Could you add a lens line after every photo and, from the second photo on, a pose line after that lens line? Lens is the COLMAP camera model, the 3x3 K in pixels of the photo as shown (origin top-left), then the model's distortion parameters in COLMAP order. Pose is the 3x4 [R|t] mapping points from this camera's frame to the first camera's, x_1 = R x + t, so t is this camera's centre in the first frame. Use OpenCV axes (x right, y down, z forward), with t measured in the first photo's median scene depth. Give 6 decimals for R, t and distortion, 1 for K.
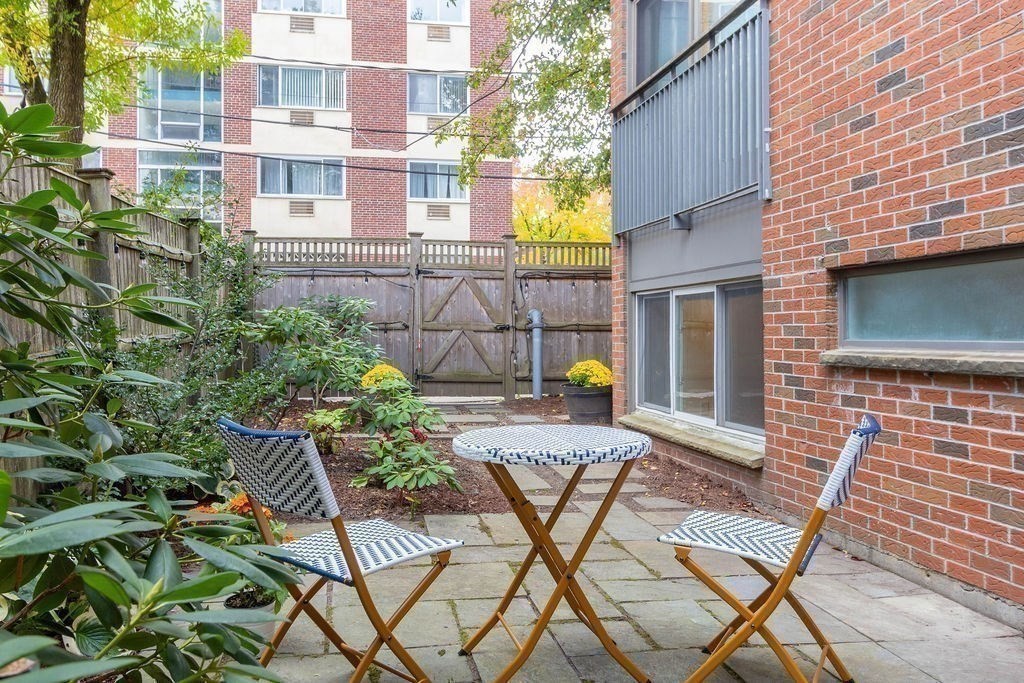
lens RADIAL K [[856.8, 0, 512.0], [0, 856.8, 341.5], [0, 0, 1]] dist [-0.005150, -0.011162]
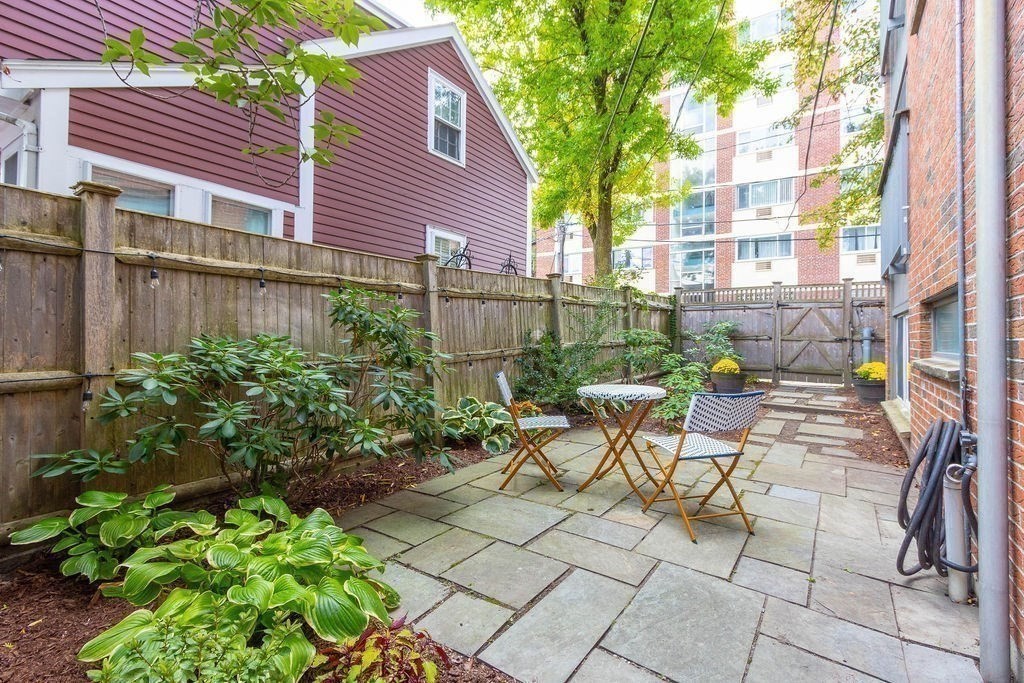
lens RADIAL K [[479.6, 0, 510.8], [0, 479.6, 329.2], [0, 0, 1]] dist [-0.000409, -0.000065]
pose [[0.714044, -0.004478, -0.700087, 0.167085], [-0.017885, 0.999537, -0.024634, -0.002511], [0.699873, 0.030111, 0.713633, -0.028088]]
